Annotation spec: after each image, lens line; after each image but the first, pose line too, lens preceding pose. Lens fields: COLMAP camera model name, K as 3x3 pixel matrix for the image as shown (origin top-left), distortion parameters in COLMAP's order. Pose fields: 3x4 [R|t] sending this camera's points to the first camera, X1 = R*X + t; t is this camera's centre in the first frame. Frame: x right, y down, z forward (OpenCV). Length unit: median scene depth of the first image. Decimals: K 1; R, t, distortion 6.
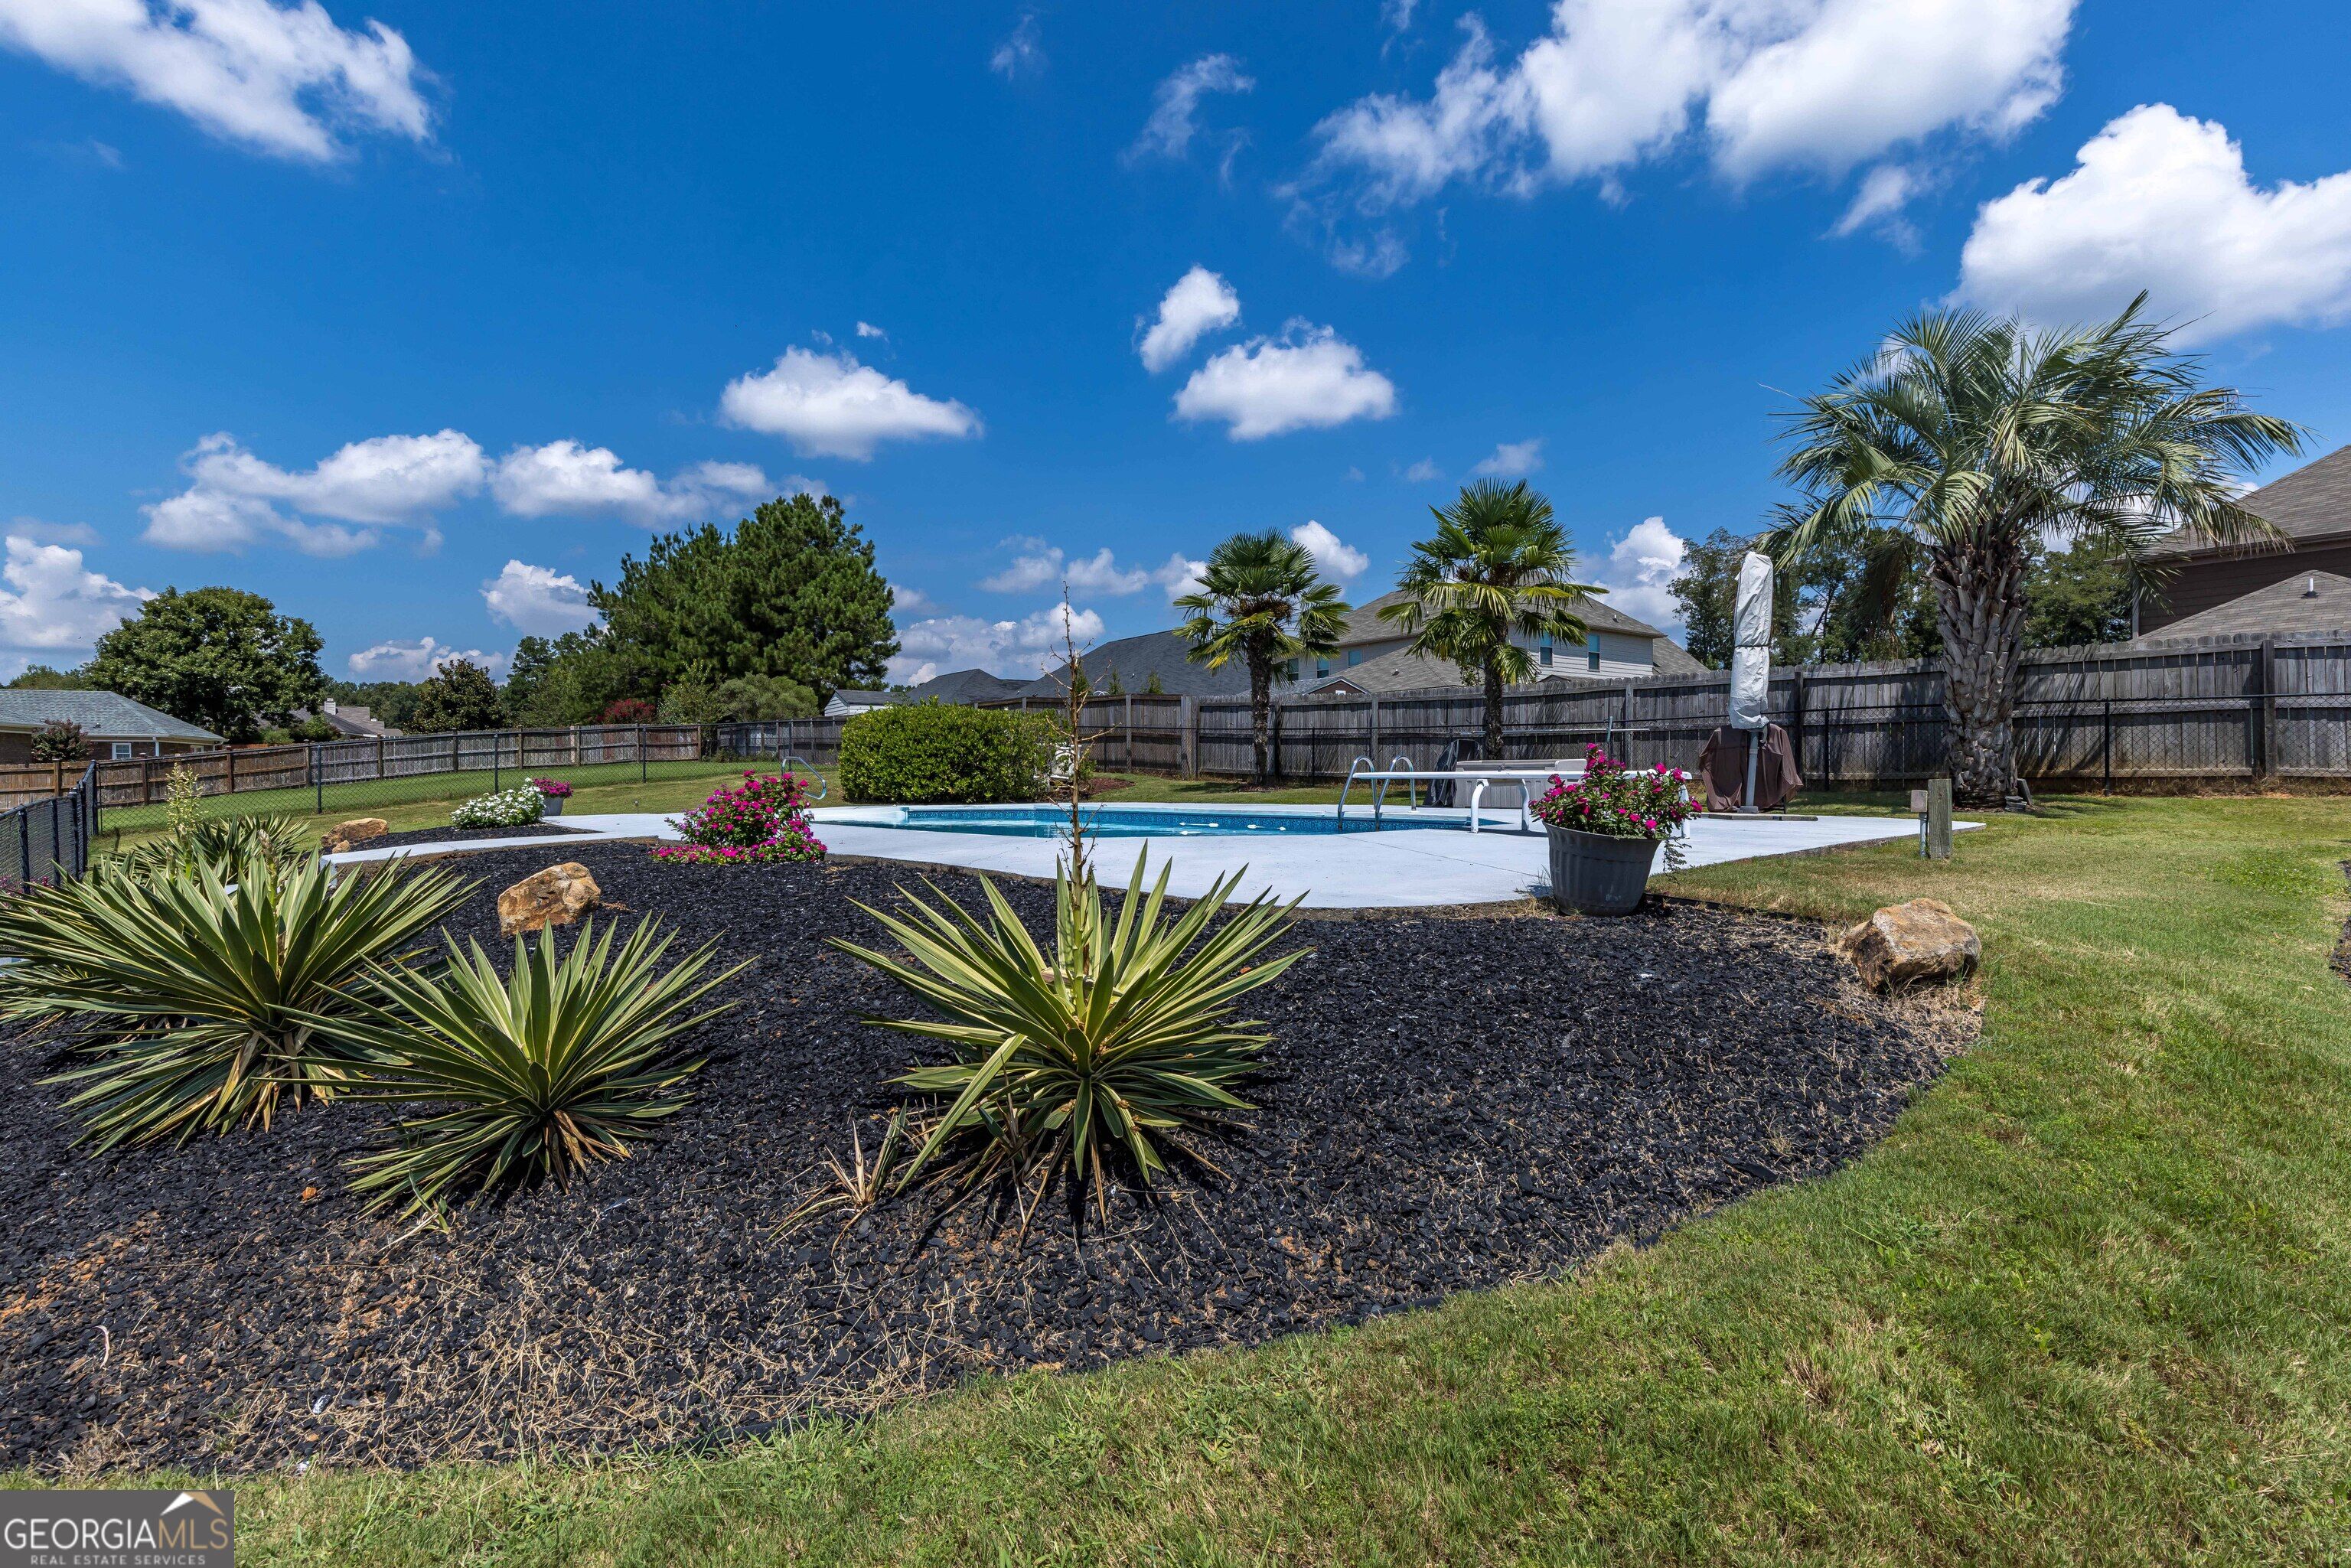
lens RADIAL K [[1087.1, 0, 1194.7], [0, 1087.1, 772.7], [0, 0, 1]] dist [0.016014, -0.003874]
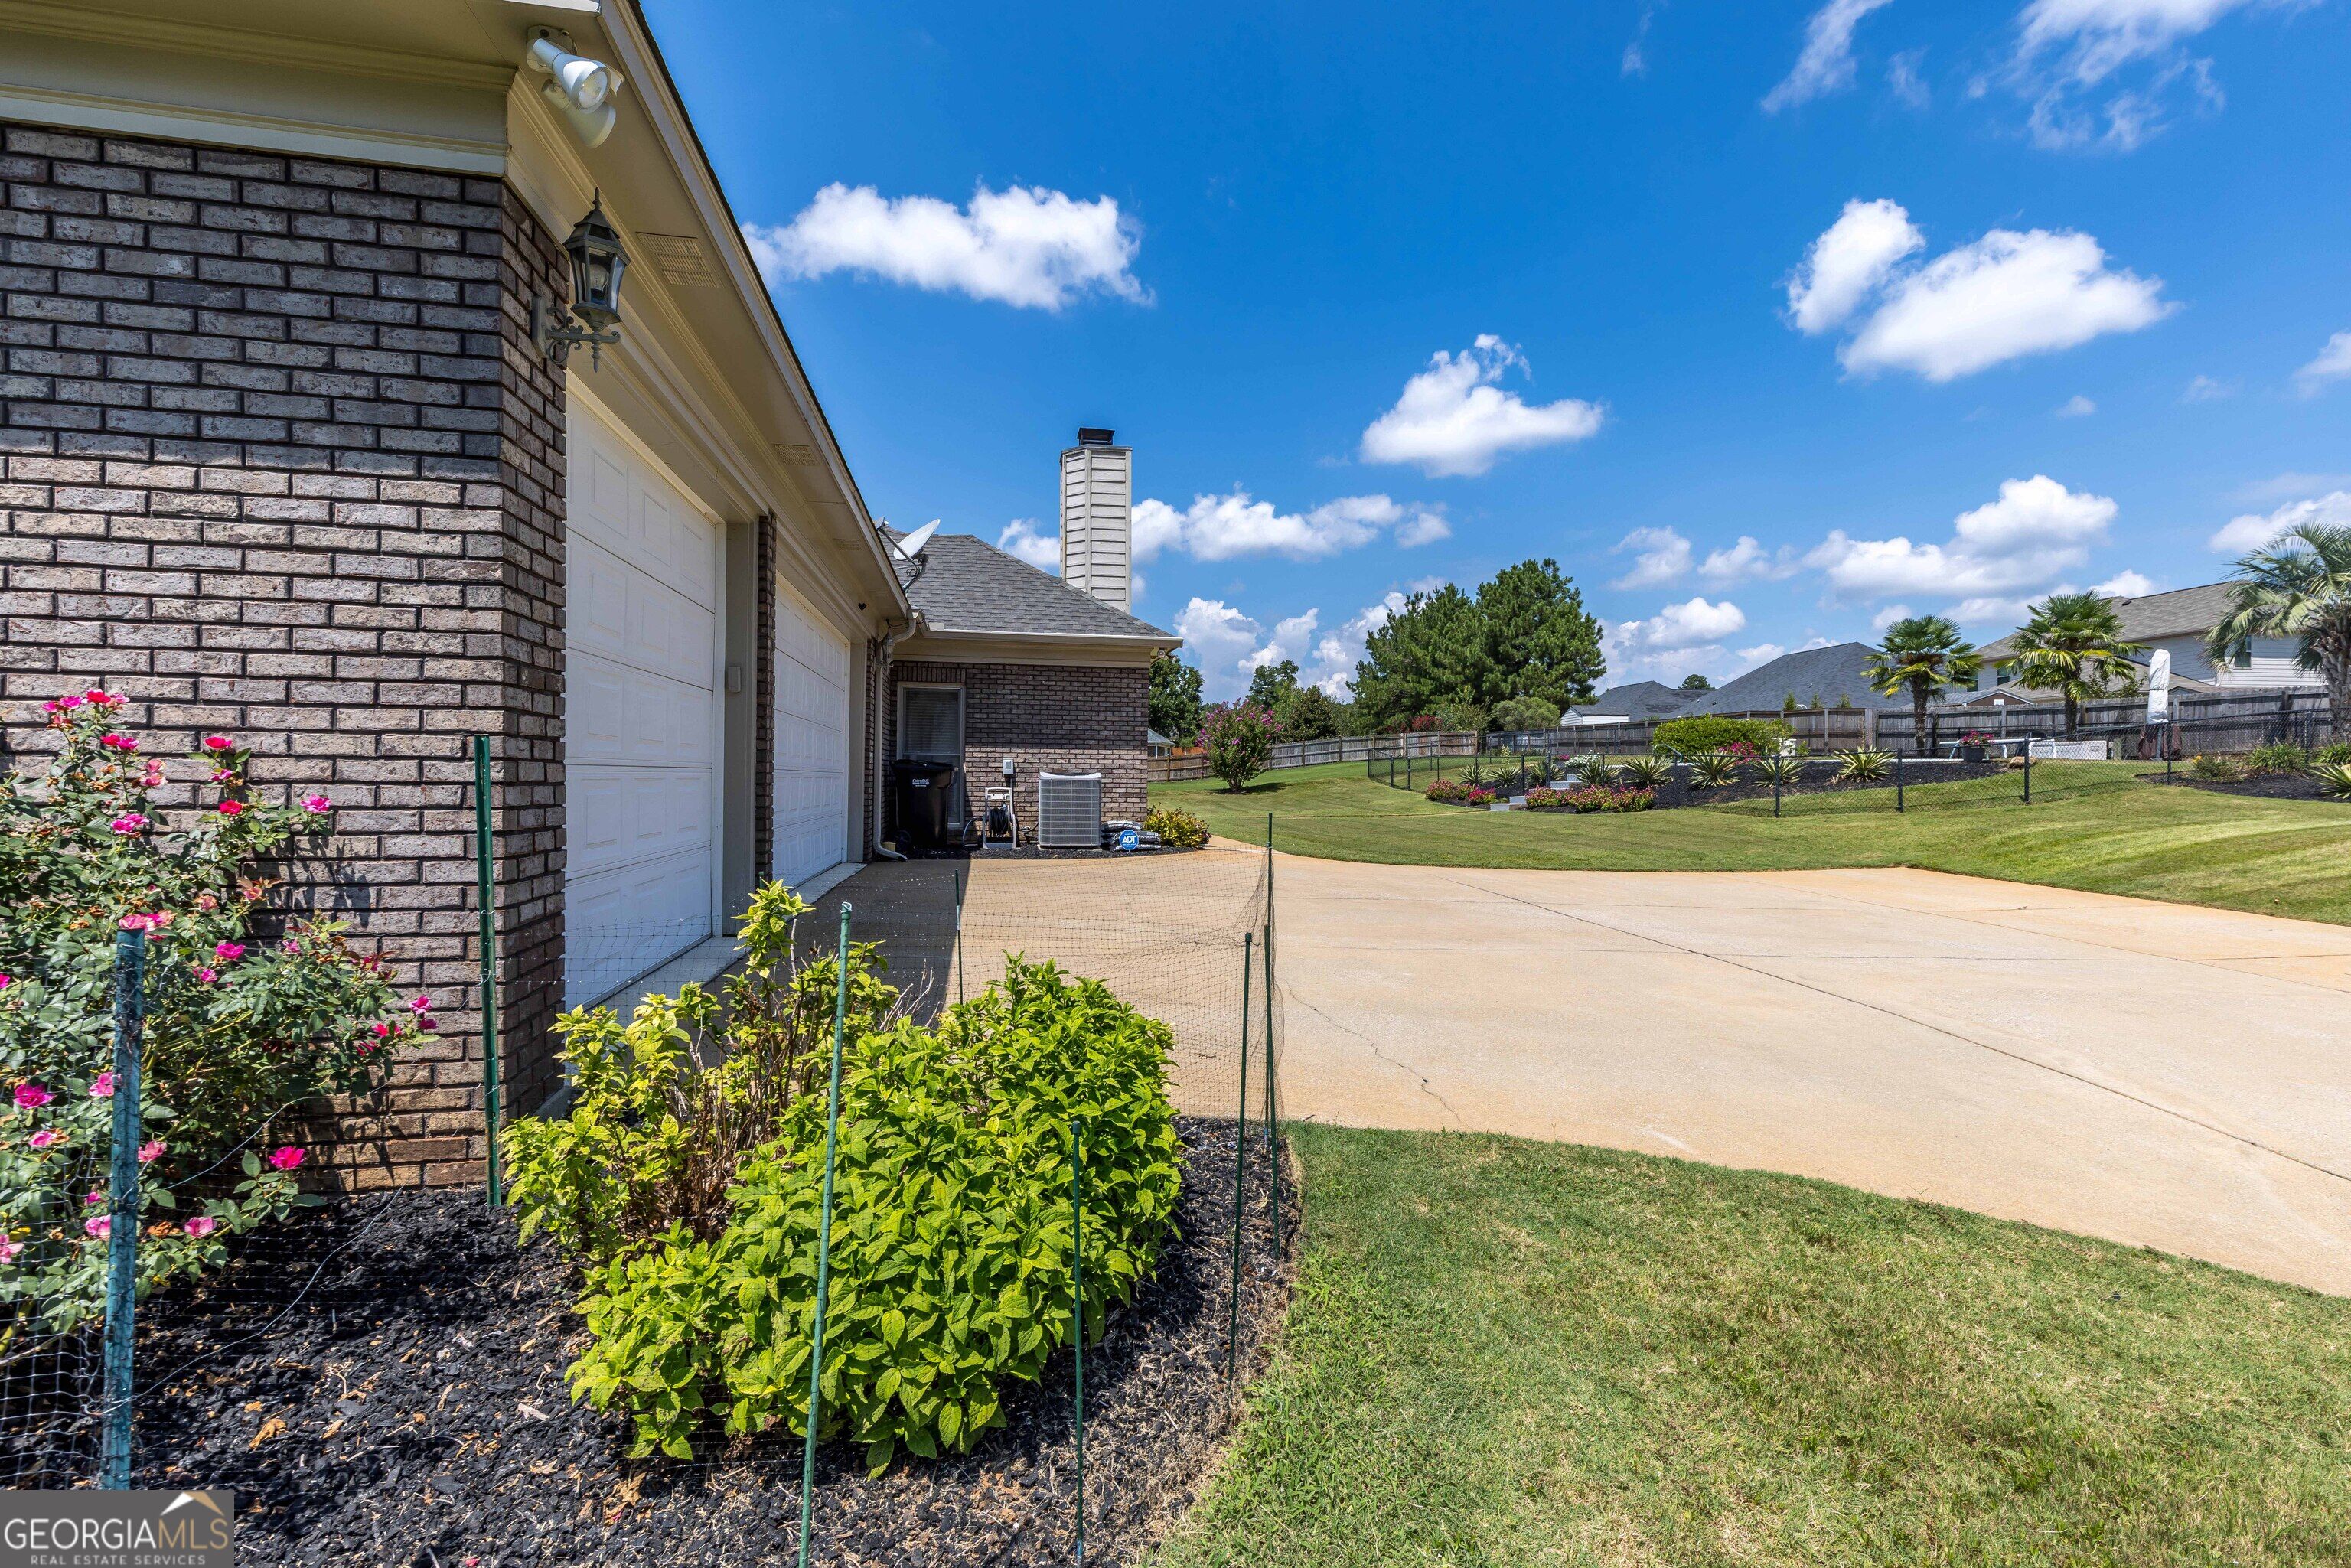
lens RADIAL K [[1085.9, 0, 1219.9], [0, 1085.9, 778.4], [0, 0, 1]] dist [-0.001513, -0.000100]
pose [[0.862664, 0.008961, -0.505697, -0.021034], [-0.008987, 0.999957, 0.002389, 0.035836], [0.505697, 0.002484, 0.862708, -0.832434]]
